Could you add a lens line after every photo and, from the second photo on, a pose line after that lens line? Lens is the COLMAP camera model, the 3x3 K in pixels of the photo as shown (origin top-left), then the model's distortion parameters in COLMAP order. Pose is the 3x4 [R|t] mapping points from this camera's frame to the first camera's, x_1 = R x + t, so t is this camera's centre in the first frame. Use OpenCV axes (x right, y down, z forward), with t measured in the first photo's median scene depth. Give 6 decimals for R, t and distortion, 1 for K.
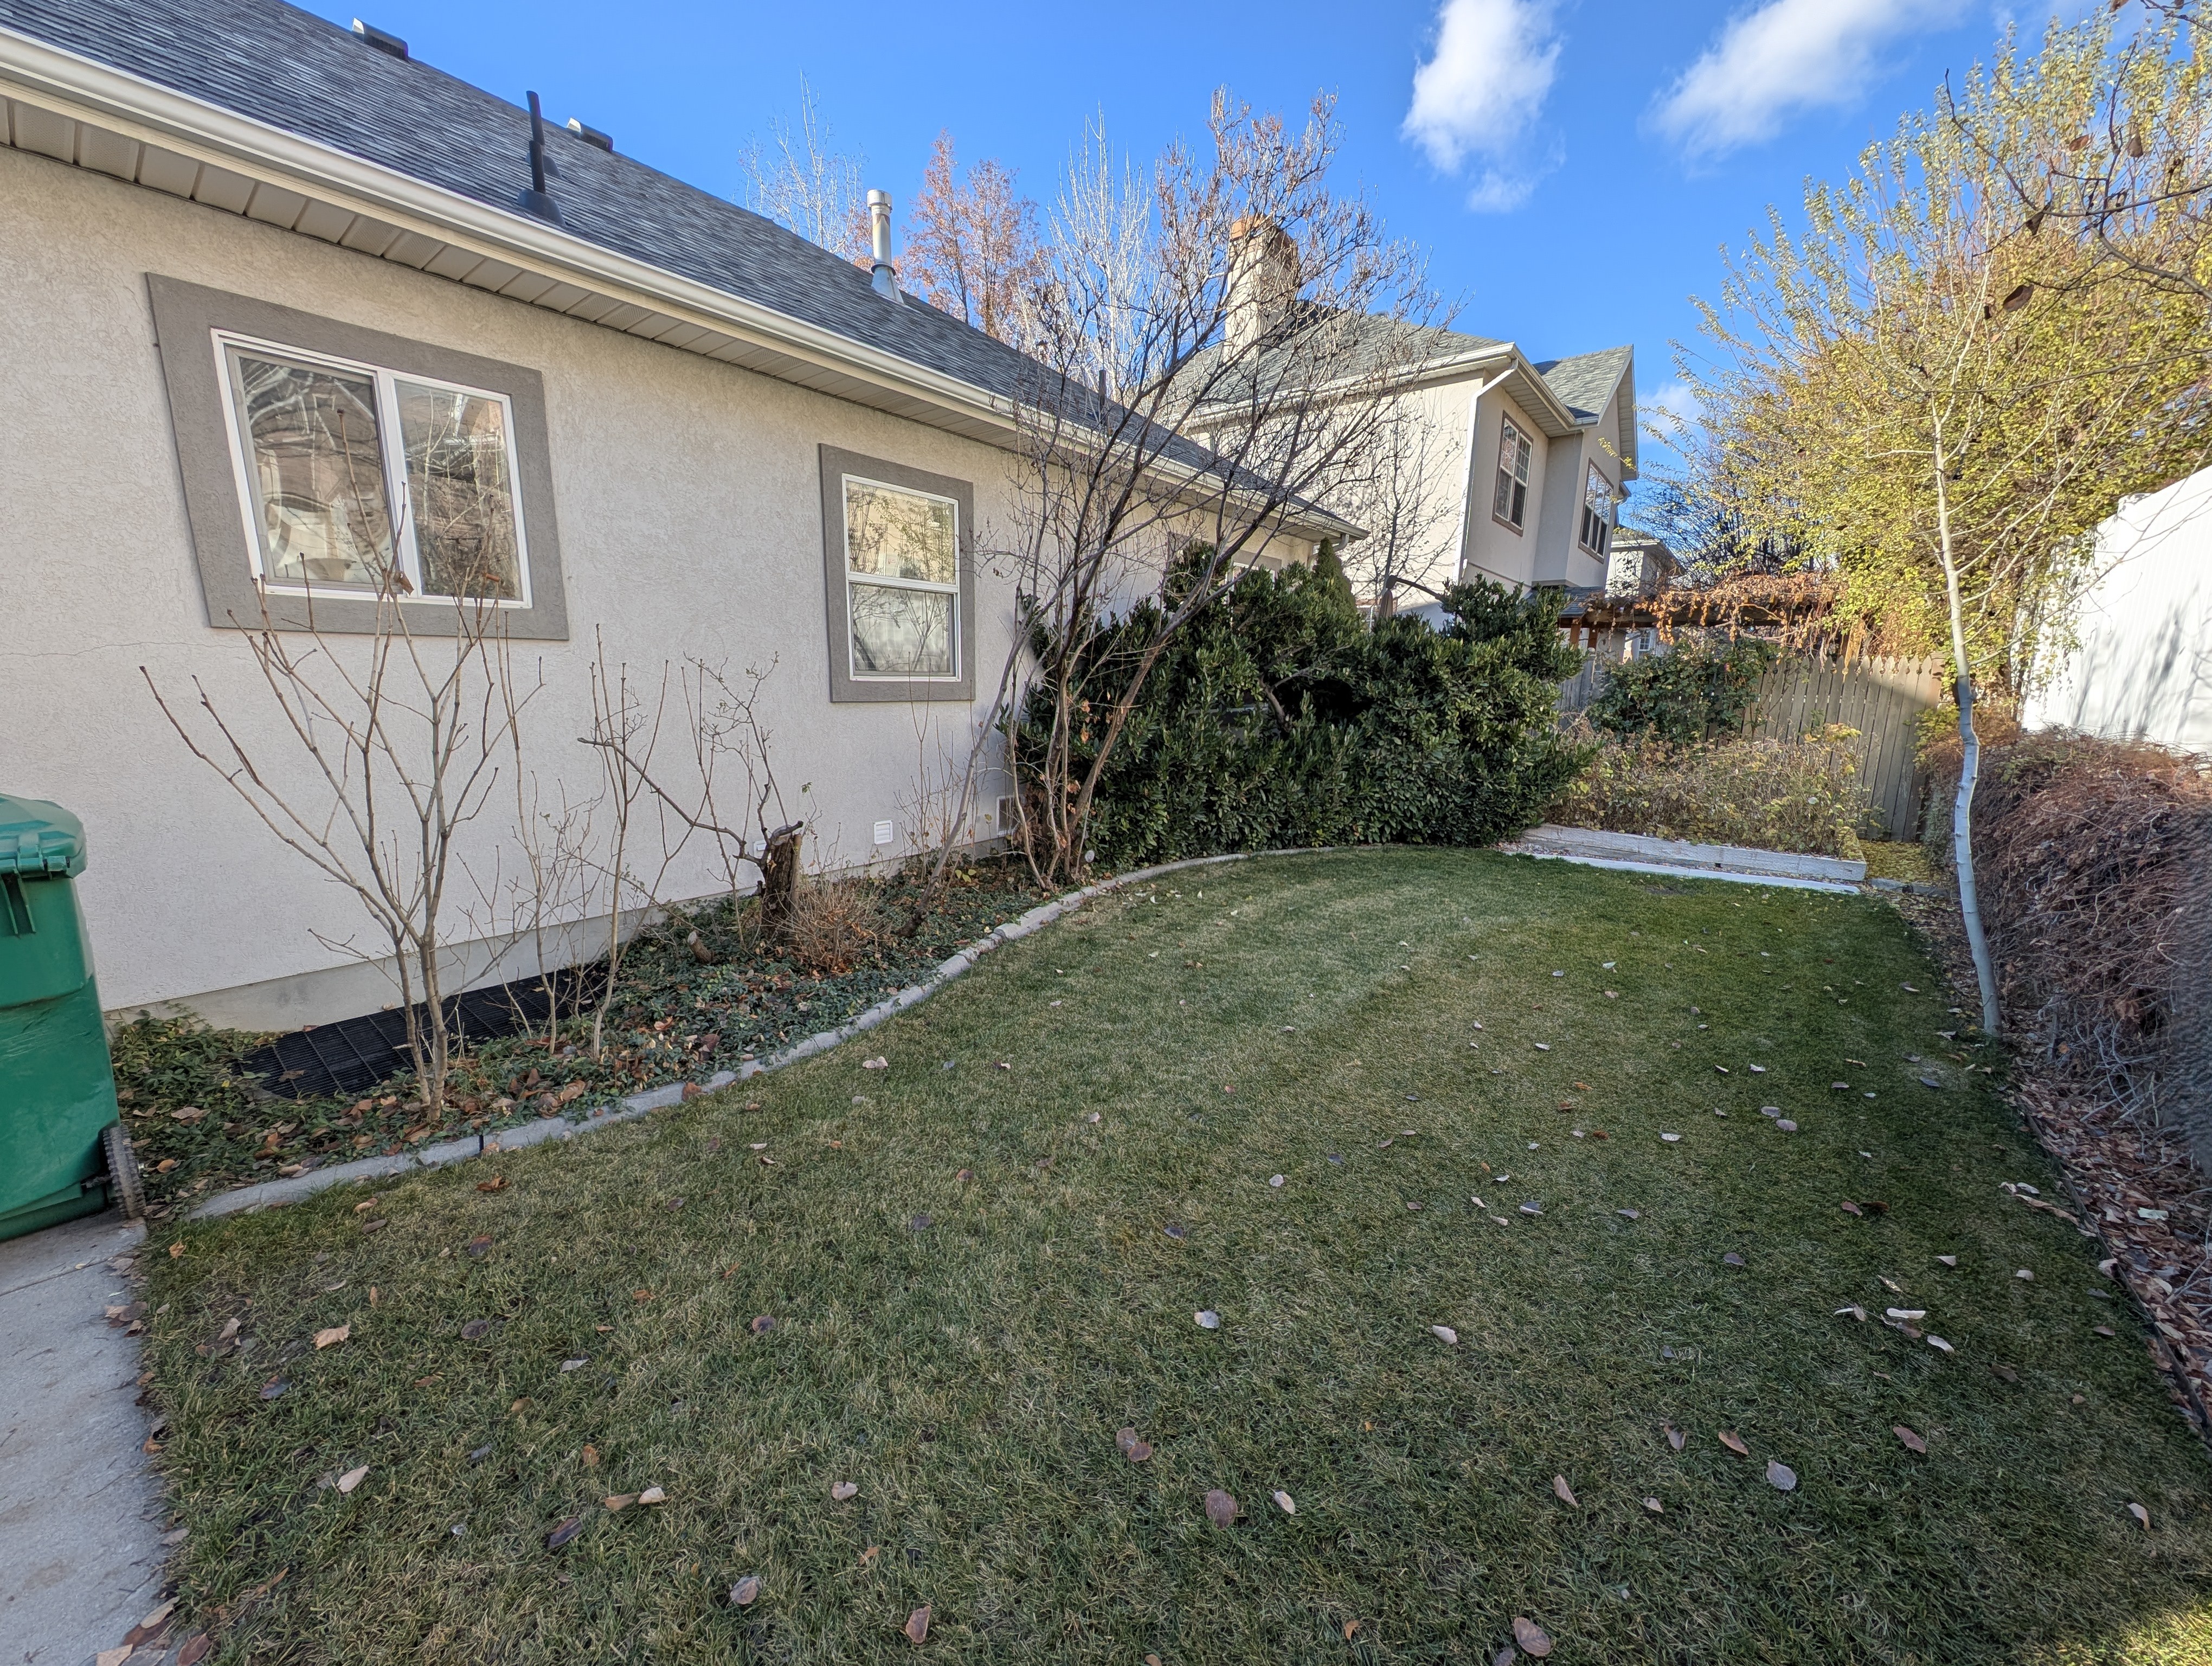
lens RADIAL K [[828.0, 0, 1109.6], [0, 828.0, 835.7], [0, 0, 1]] dist [0.005210, -0.002647]
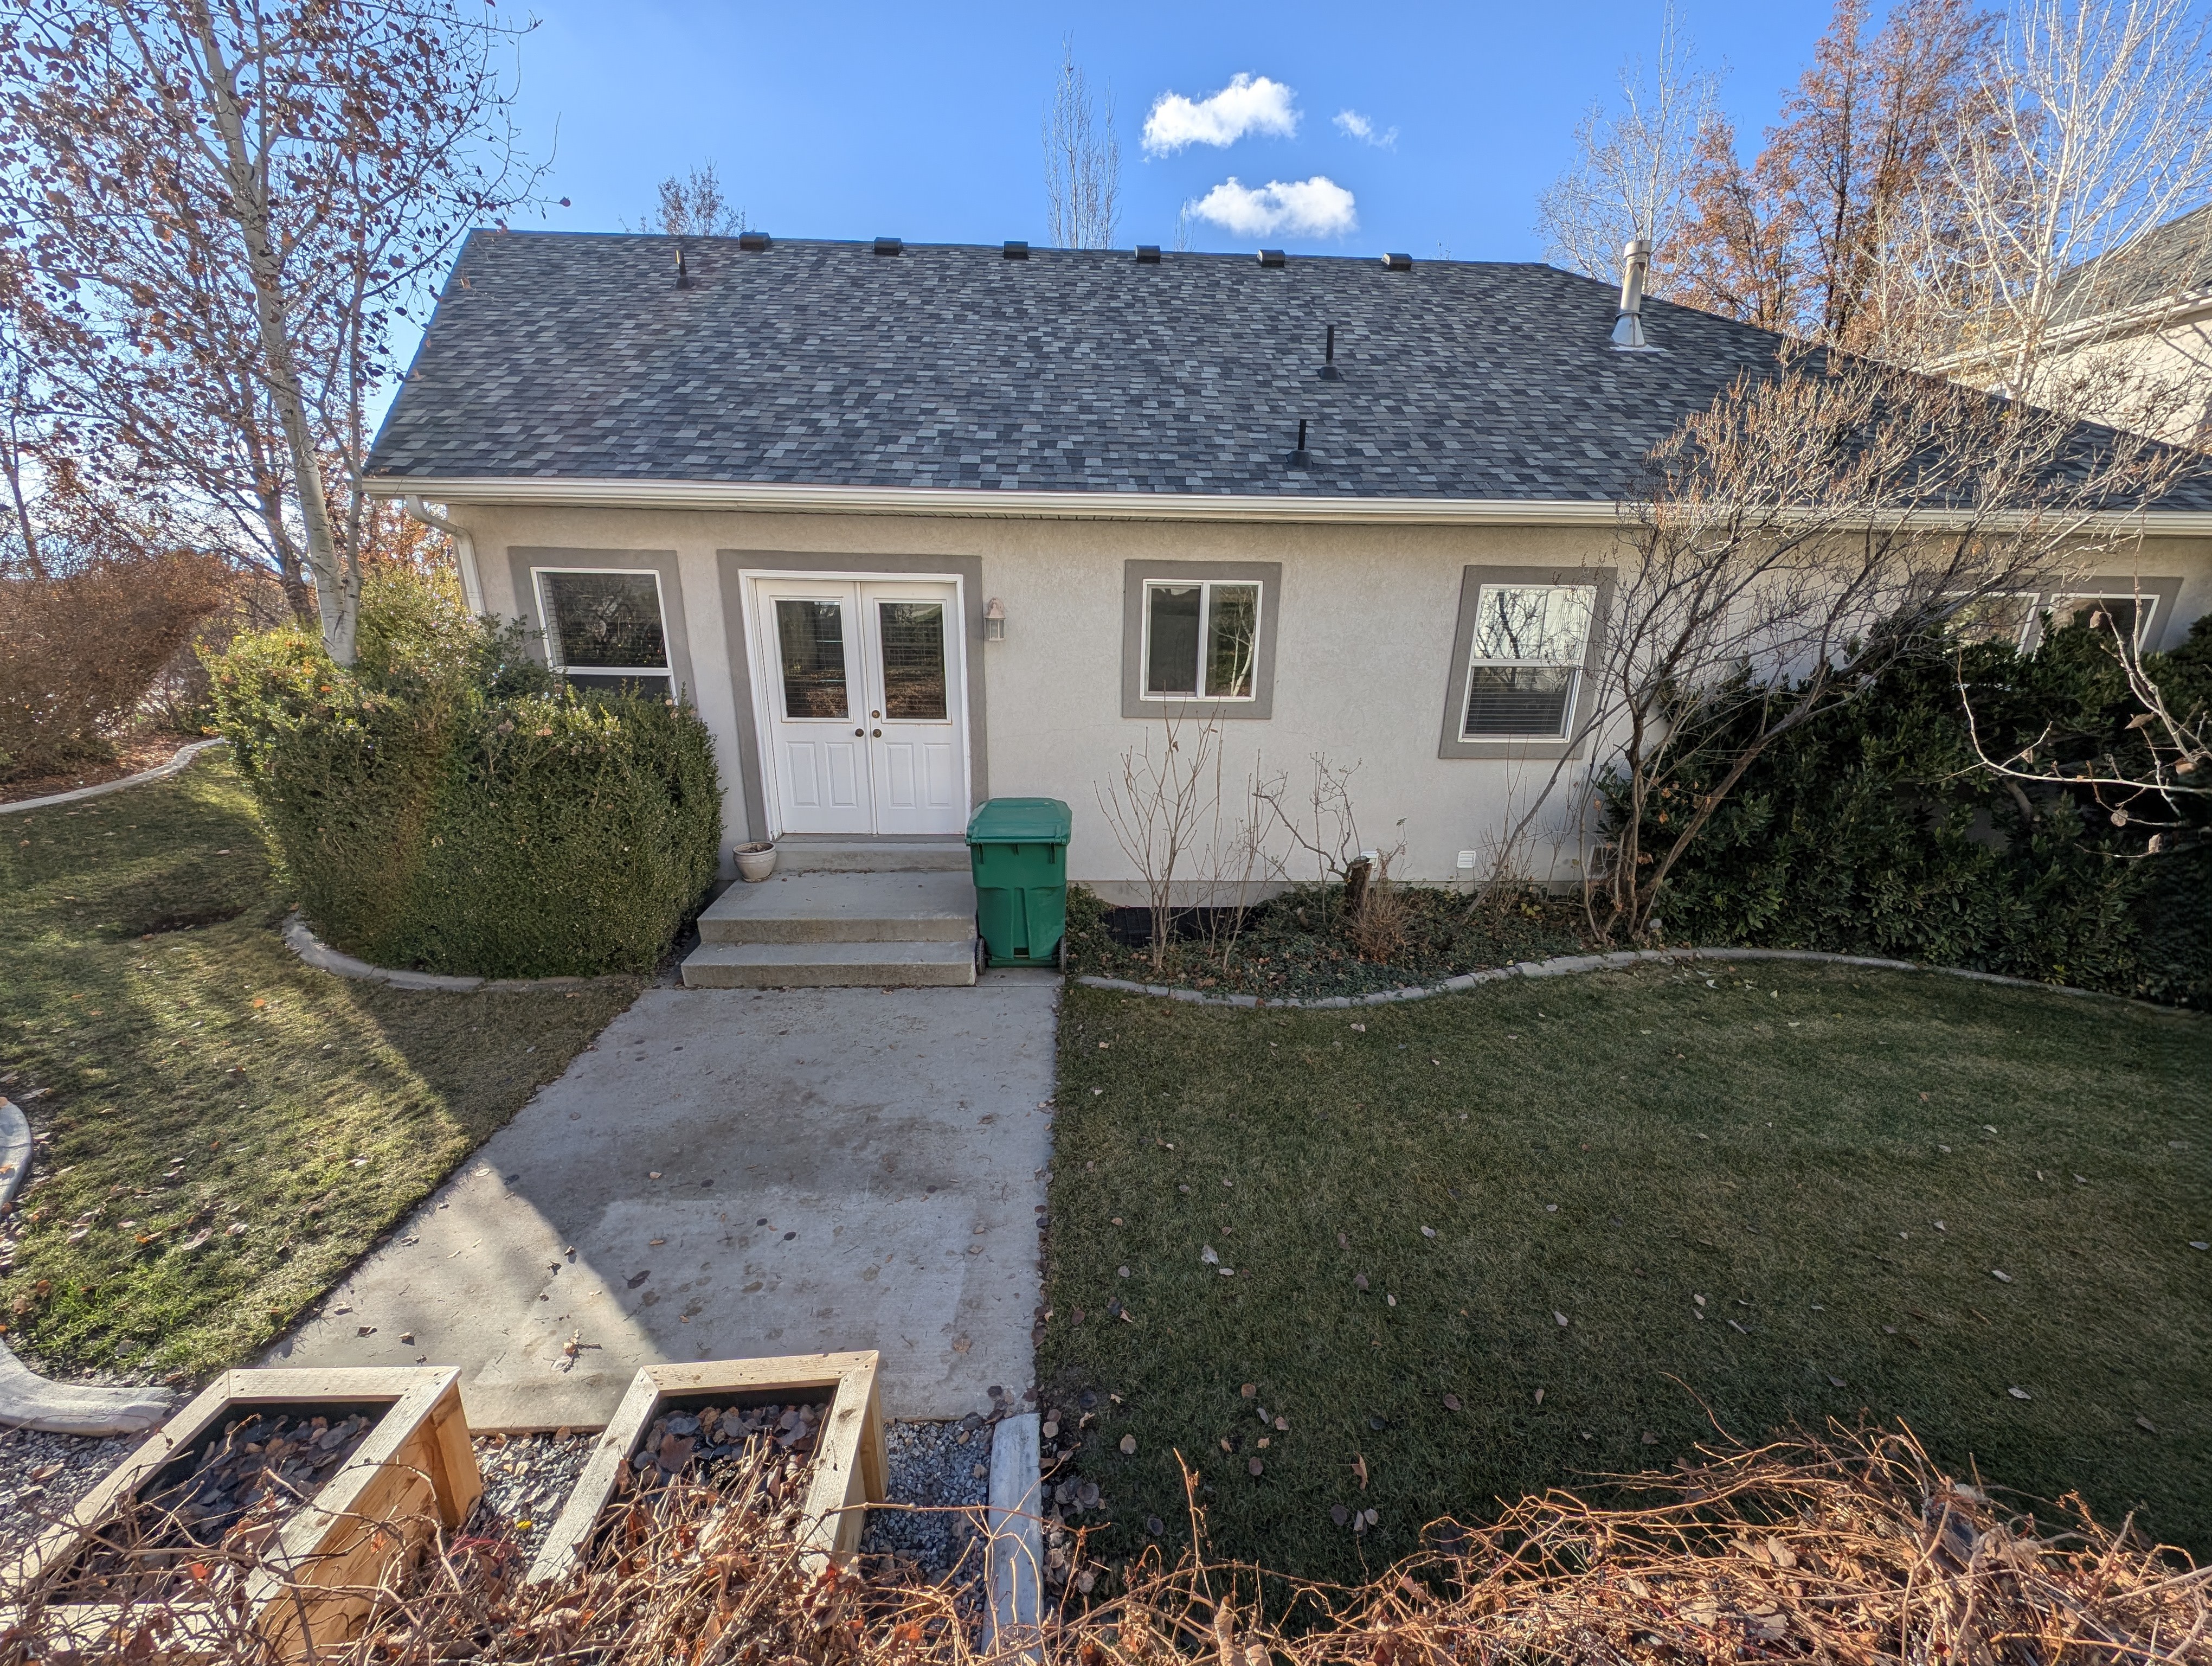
lens RADIAL K [[828.0, 0, 1111.5], [0, 828.0, 829.9], [0, 0, 1]] dist [0.005210, -0.002647]
pose [[0.657952, 0.203098, -0.725155, 0.274835], [-0.150082, 0.978993, 0.138018, -0.140063], [0.737953, 0.018023, 0.674612, -0.248864]]
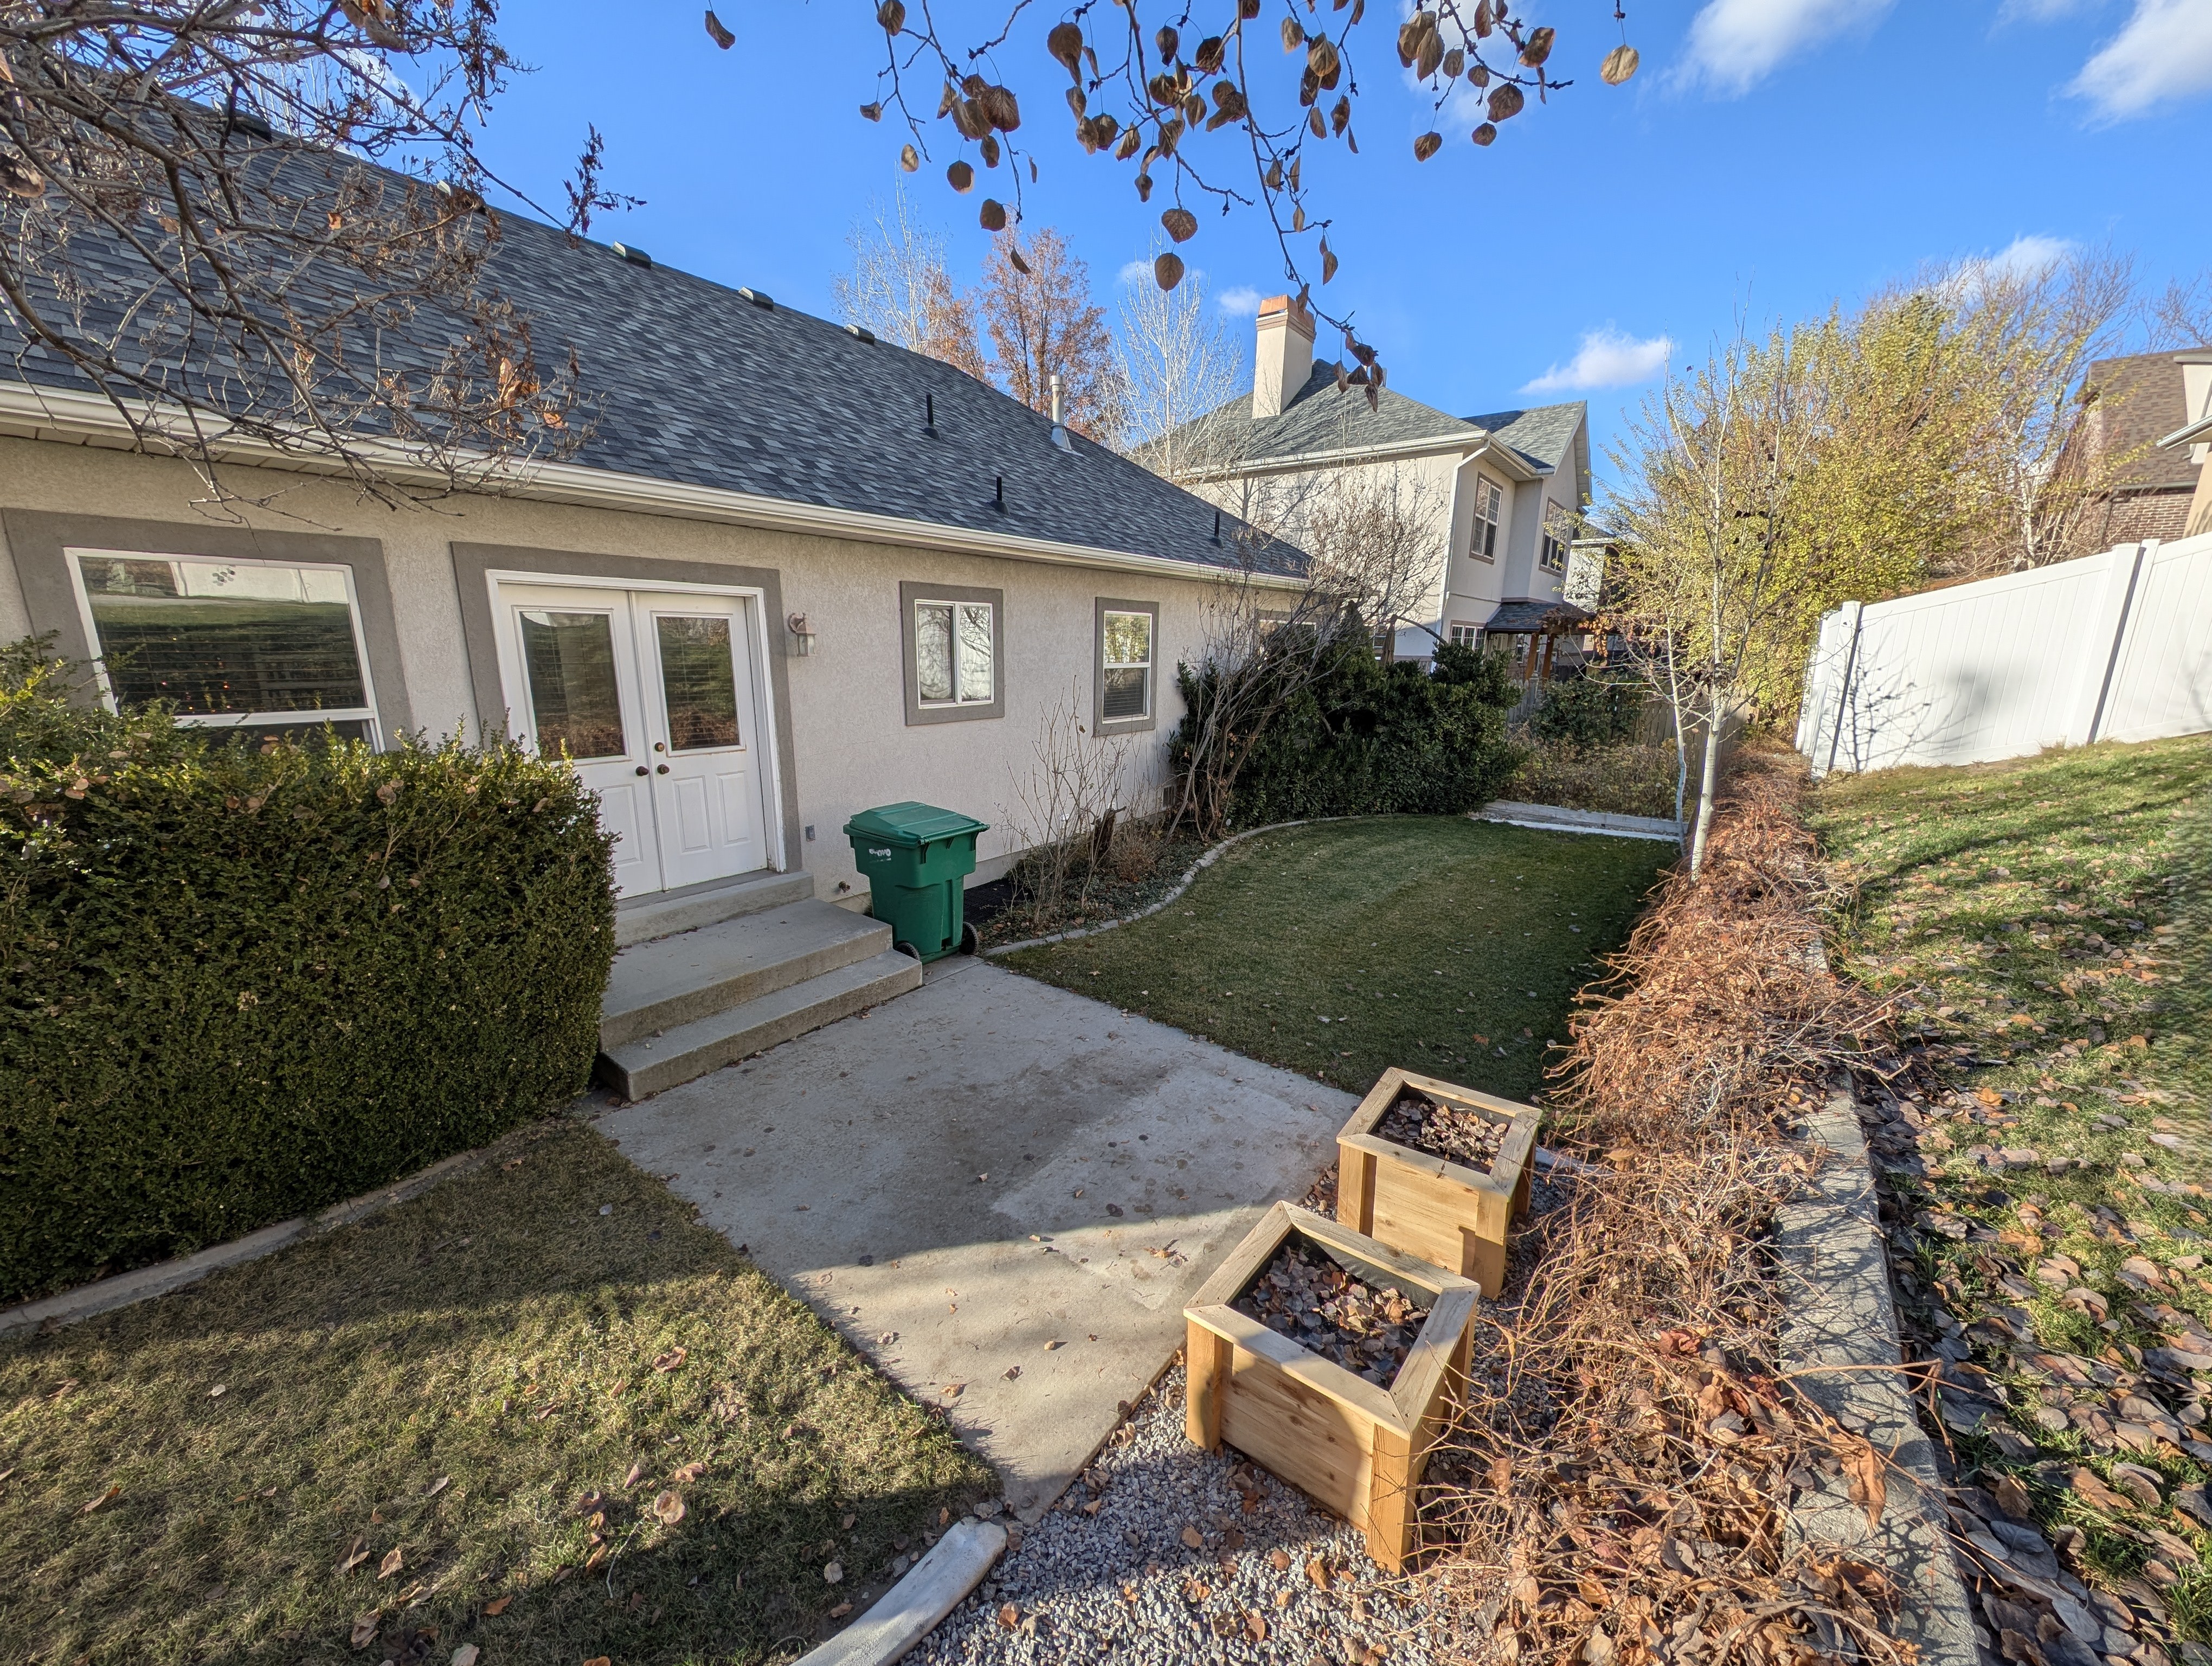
lens RADIAL K [[828.0, 0, 1115.2], [0, 828.0, 832.2], [0, 0, 1]] dist [0.005210, -0.002647]
pose [[0.999665, -0.007711, 0.024705, -0.308279], [0.006841, 0.999359, 0.035129, -0.017252], [-0.024960, -0.034949, 0.999077, -0.721746]]
